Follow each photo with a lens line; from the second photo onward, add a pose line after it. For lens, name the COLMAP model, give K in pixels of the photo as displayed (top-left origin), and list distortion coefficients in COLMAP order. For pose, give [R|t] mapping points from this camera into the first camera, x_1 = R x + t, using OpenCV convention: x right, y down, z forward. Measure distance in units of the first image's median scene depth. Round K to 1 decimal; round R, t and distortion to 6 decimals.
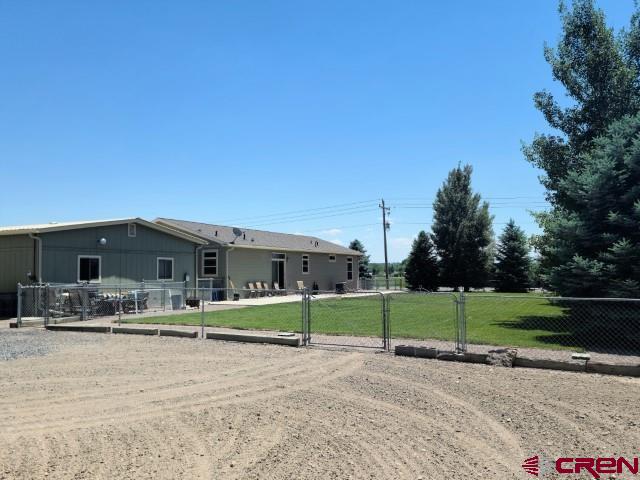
lens RADIAL K [[510.7, 0, 318.7], [0, 510.7, 247.0], [0, 0, 1]] dist [0.095736, -0.114281]
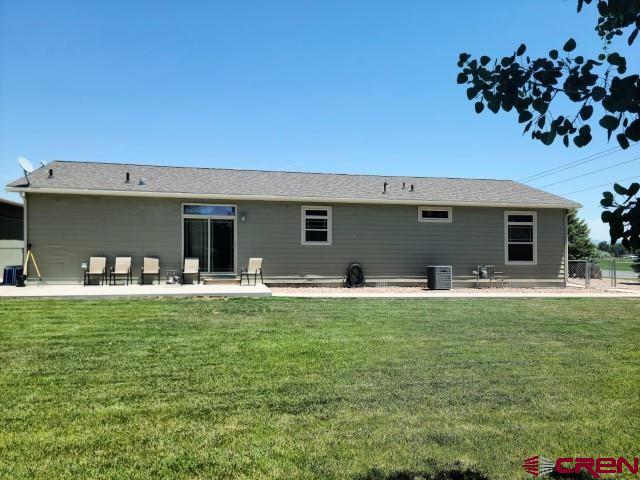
lens RADIAL K [[510.7, 0, 318.7], [0, 510.7, 247.0], [0, 0, 1]] dist [0.095736, -0.114281]
pose [[0.628130, 0.021589, -0.777809, 0.438297], [0.021080, 0.998776, 0.044746, 0.036961], [0.777823, -0.044502, 0.626906, 0.791968]]
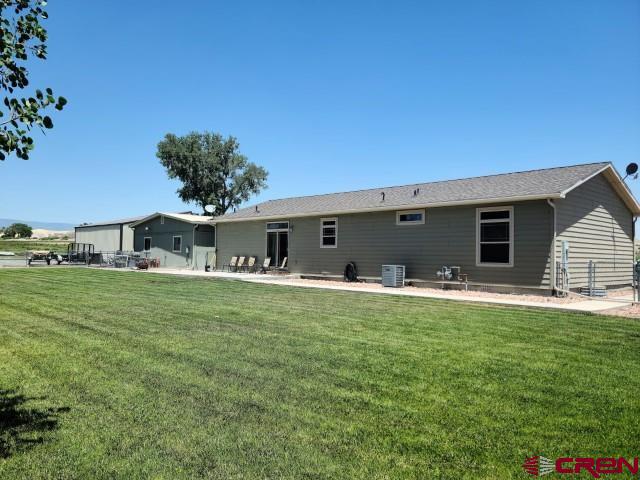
lens RADIAL K [[510.7, 0, 318.7], [0, 510.7, 247.0], [0, 0, 1]] dist [0.095736, -0.114281]
pose [[-0.335302, 0.014940, -0.941992, 0.709096], [0.058859, 0.998253, -0.005118, 0.063068], [0.940270, -0.057161, -0.335596, 1.413342]]
